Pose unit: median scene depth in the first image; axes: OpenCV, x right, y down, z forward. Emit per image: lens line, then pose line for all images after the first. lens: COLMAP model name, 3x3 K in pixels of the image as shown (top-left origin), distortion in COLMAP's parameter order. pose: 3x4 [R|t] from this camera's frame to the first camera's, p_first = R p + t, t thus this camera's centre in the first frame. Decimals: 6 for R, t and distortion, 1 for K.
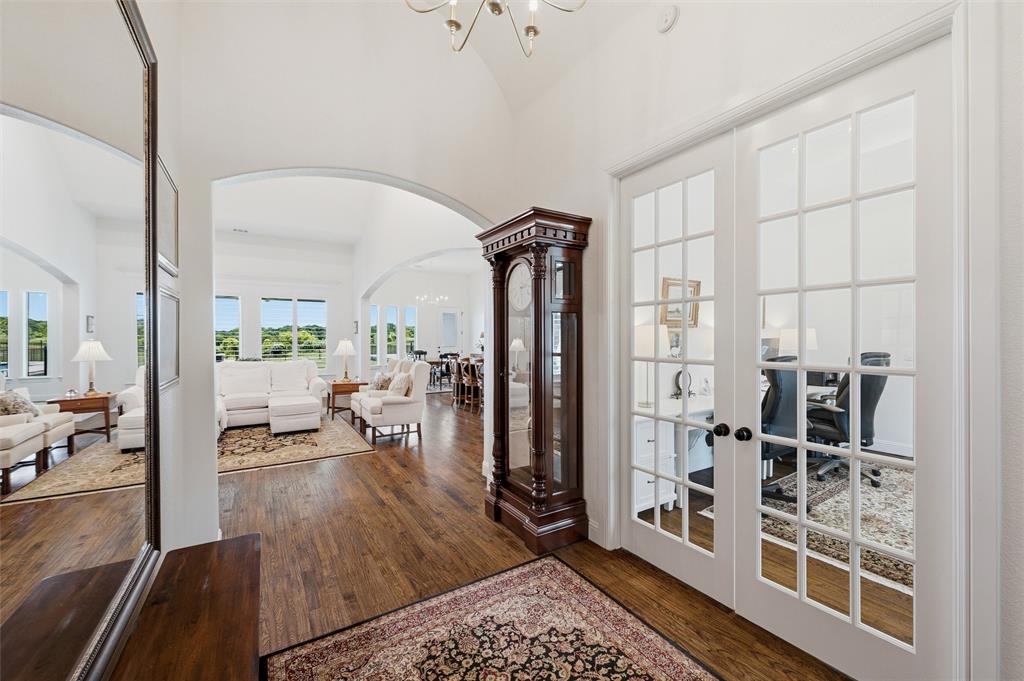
lens RADIAL K [[405.0, 0, 509.3], [0, 405.0, 339.9], [0, 0, 1]] dist [0.000129, -0.000049]
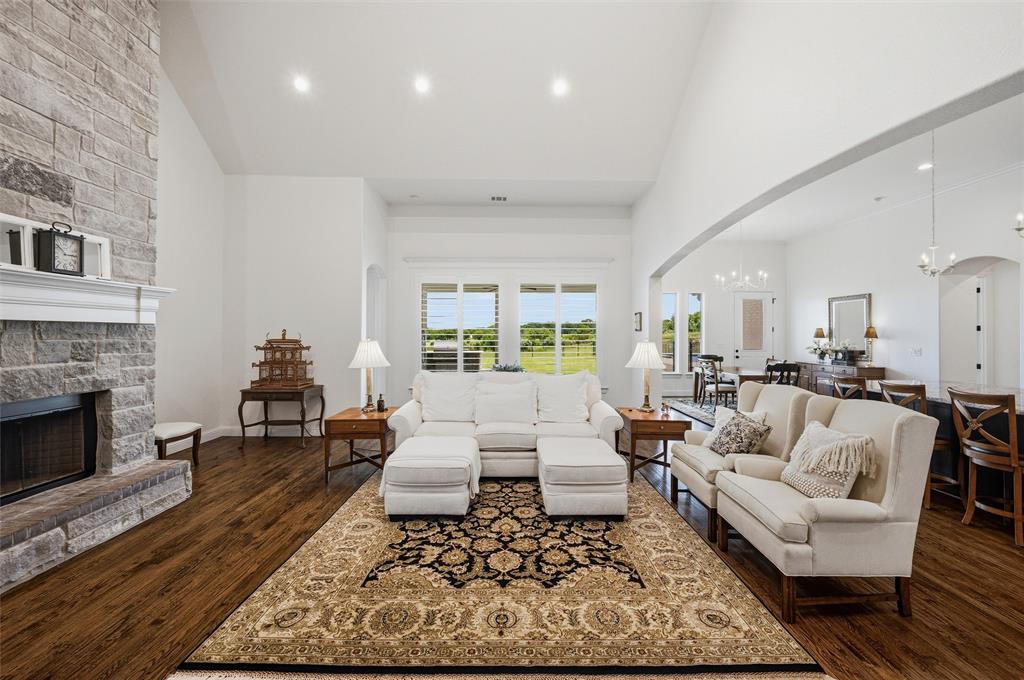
lens RADIAL K [[405.0, 0, 509.3], [0, 405.0, 339.4], [0, 0, 1]] dist [0.000129, -0.000049]
pose [[0.852085, 0.013733, -0.523224, -0.287542], [-0.009357, 0.999896, 0.011006, -0.009442], [0.523320, -0.004482, 0.852124, 0.422759]]
